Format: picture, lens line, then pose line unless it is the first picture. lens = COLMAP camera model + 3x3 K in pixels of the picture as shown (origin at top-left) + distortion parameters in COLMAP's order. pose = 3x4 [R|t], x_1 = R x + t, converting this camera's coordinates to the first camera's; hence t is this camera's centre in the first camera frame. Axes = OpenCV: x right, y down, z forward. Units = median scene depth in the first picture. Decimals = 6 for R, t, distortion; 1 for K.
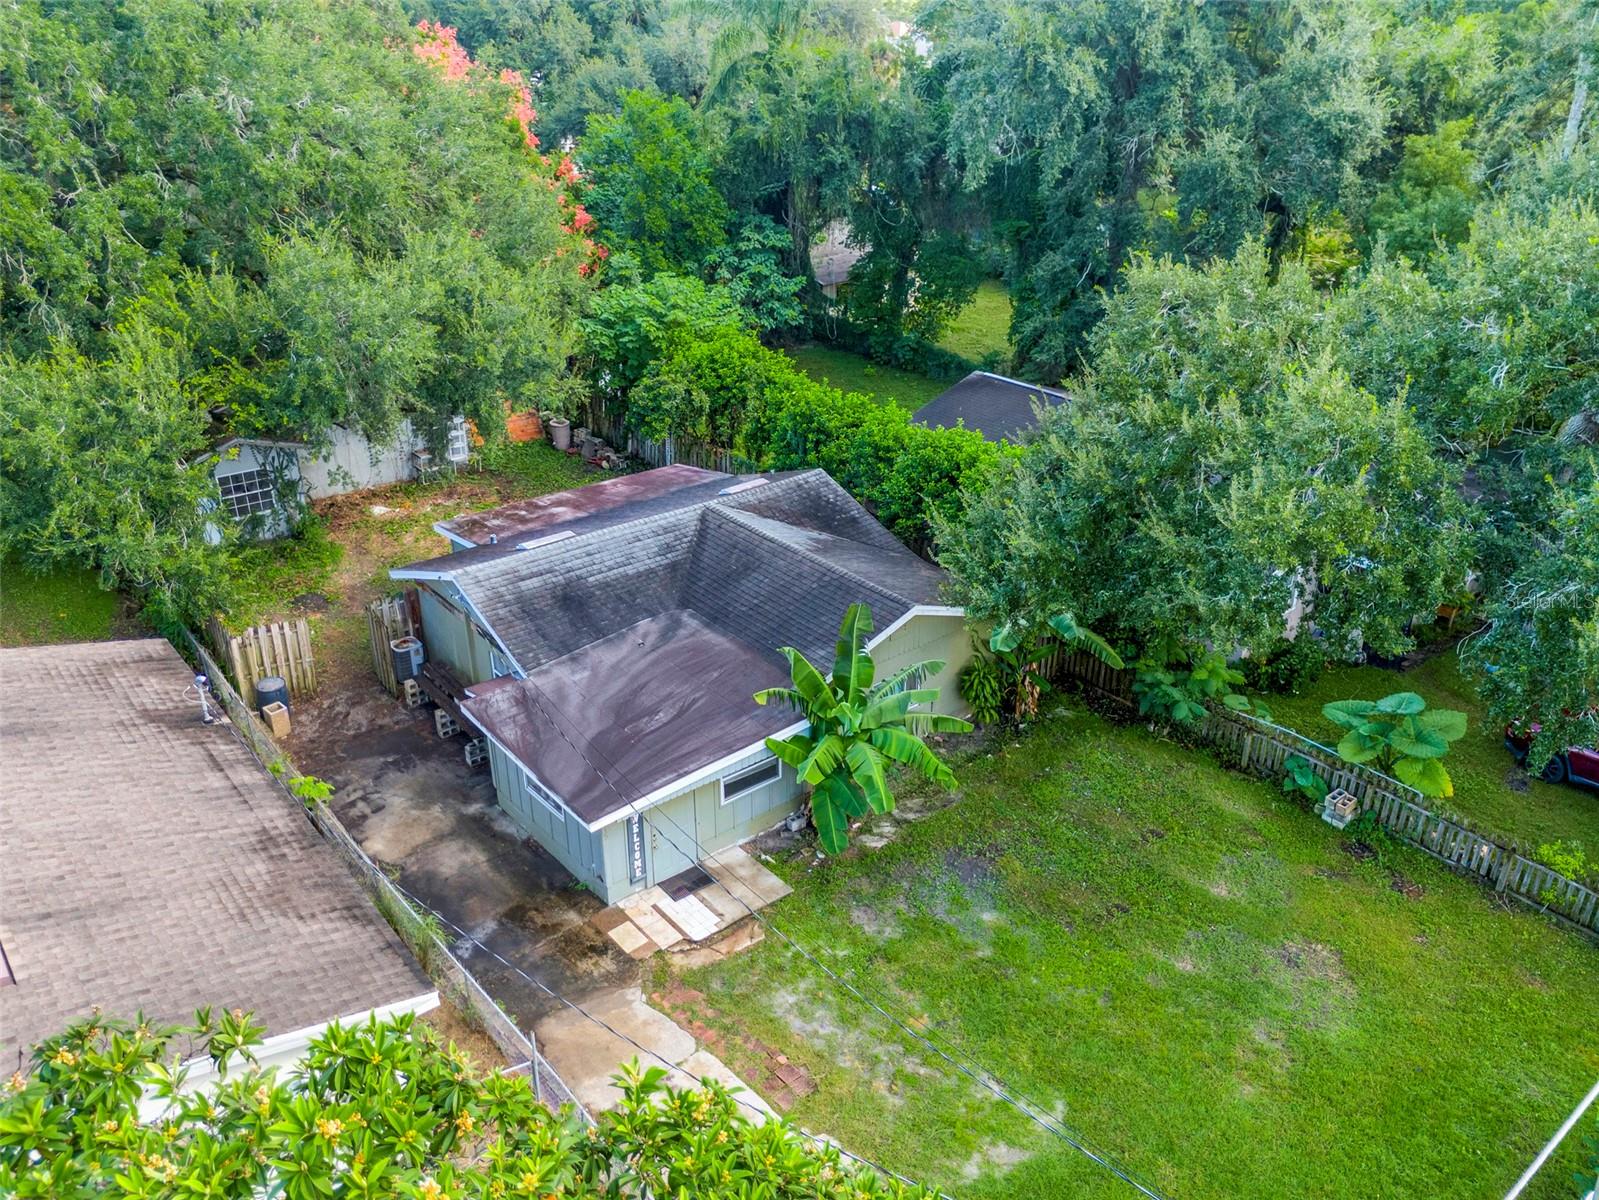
lens RADIAL K [[1236.8, 0, 798.8], [0, 1236.8, 600.7], [0, 0, 1]] dist [0.034806, -0.010453]
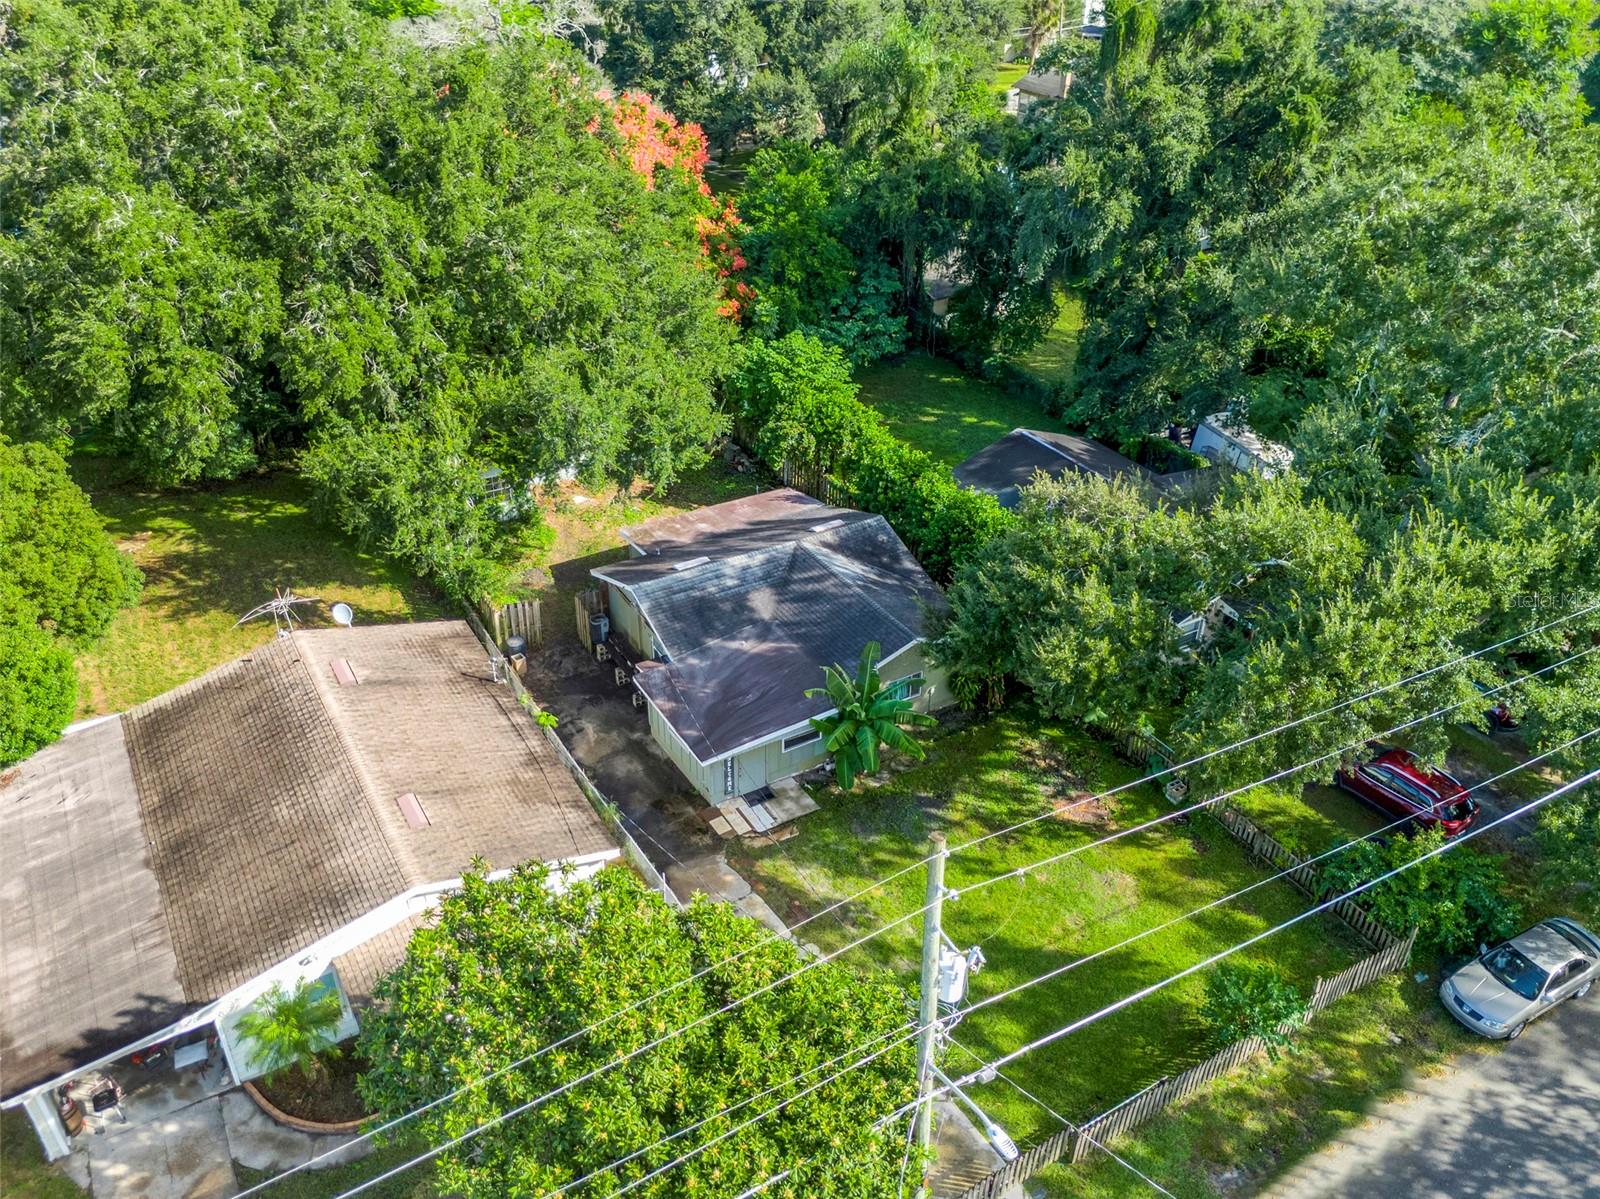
lens RADIAL K [[1237.5, 0, 799.5], [0, 1237.5, 597.1], [0, 0, 1]] dist [0.034806, -0.010453]
pose [[0.989984, 0.083961, -0.113502, 0.123574], [-0.071737, 0.991581, 0.107799, -0.209964], [0.121597, -0.098577, 0.987672, -0.581518]]
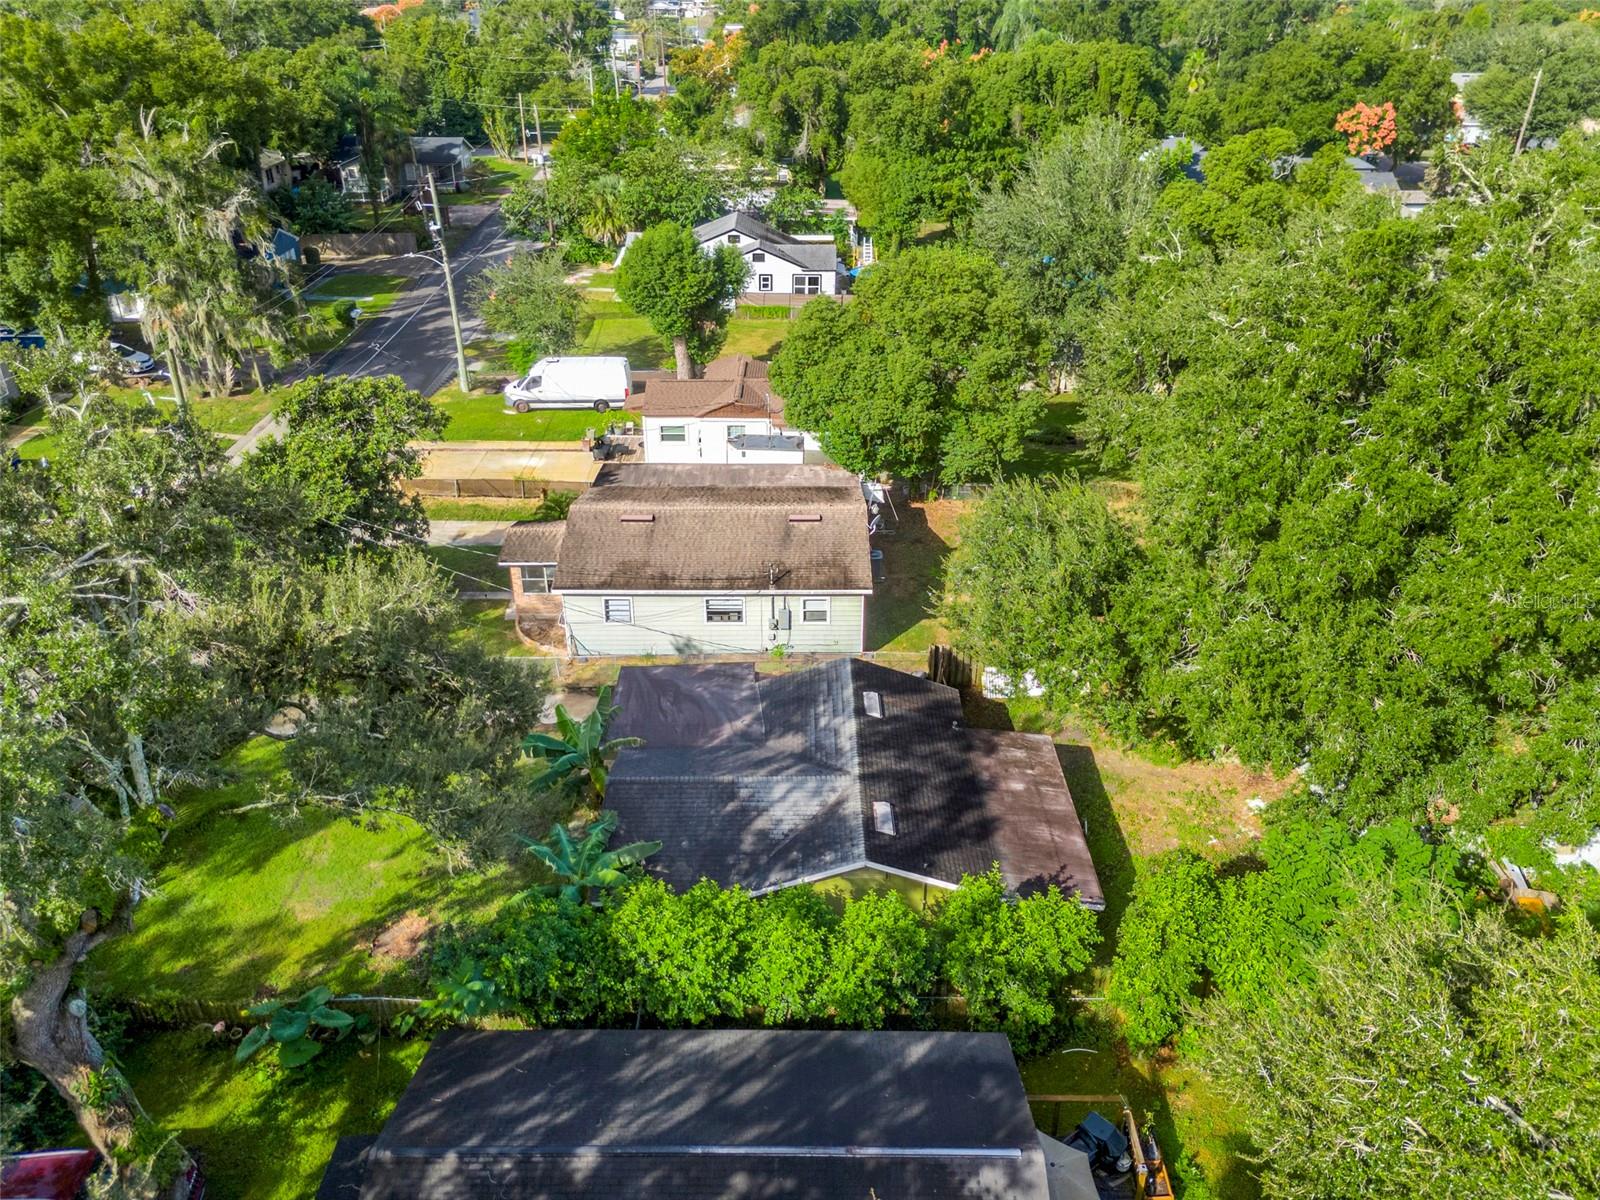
lens RADIAL K [[1237.5, 0, 802.6], [0, 1237.5, 600.6], [0, 0, 1]] dist [0.034806, -0.010453]
pose [[-0.624483, 0.368467, -0.688660, 0.867106], [-0.360032, 0.646653, 0.672471, -1.175956], [0.693107, 0.667886, -0.271164, 1.408698]]
